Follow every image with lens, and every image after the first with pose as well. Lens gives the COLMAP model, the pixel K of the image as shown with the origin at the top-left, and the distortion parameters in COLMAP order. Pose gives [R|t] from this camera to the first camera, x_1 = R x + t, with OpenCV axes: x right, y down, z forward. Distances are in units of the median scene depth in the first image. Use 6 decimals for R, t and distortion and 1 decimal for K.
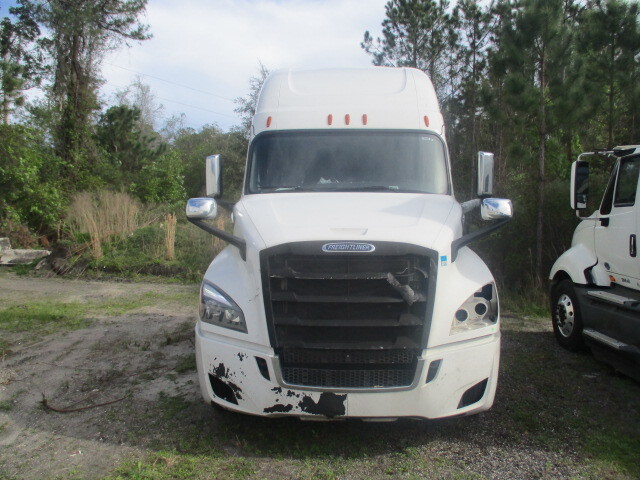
lens RADIAL K [[520.5, 0, 320.0], [0, 520.5, 240.8], [0, 0, 1]] dist [-0.044598, 0.012000]
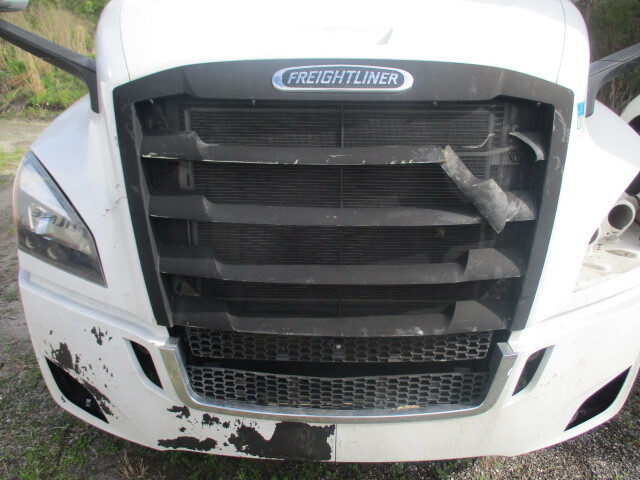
lens RADIAL K [[520.5, 0, 320.0], [0, 520.5, 240.1], [0, 0, 1]] dist [-0.044598, 0.012000]
pose [[0.999823, -0.006019, 0.017804, 0.031437], [0.000171, 0.950191, 0.311669, 0.007162], [-0.018793, -0.311611, 0.950024, 0.617992]]
